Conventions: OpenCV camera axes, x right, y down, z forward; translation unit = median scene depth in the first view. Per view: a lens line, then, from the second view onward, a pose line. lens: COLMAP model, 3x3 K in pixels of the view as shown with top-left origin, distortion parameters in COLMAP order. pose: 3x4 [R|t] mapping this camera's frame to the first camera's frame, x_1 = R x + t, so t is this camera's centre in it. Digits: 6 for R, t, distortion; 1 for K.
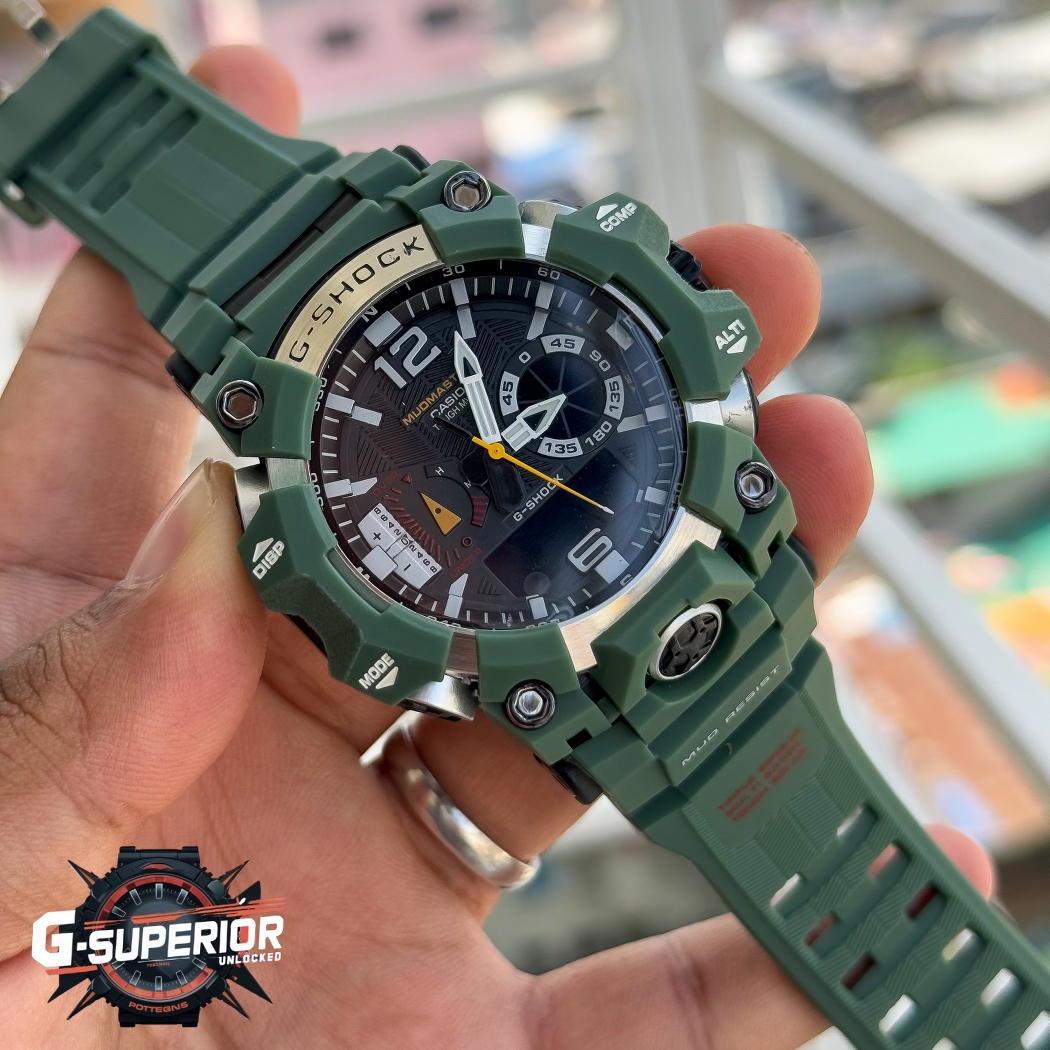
lens RADIAL K [[2188.9, 0, 544.3], [0, 2188.9, 526.9], [0, 0, 1]] dist [0.129744, 0.000000]
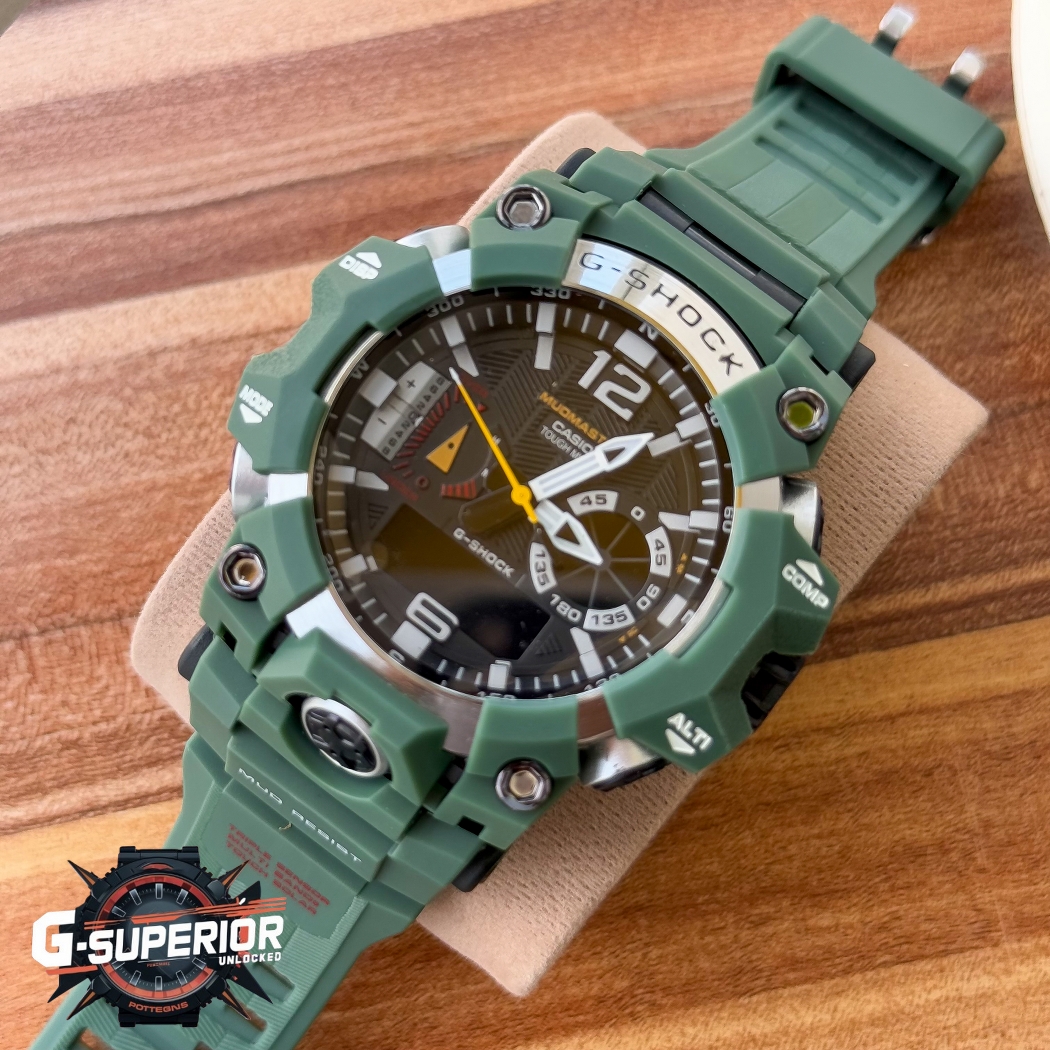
lens RADIAL K [[2188.9, 0, 524.4], [0, 2188.9, 523.3], [0, 0, 1]] dist [0.129744, 0.000000]
pose [[0.144721, 0.973330, -0.178003, 0.149074], [-0.973266, 0.172455, 0.151701, -0.169275], [0.178352, 0.151290, 0.972266, 0.126457]]
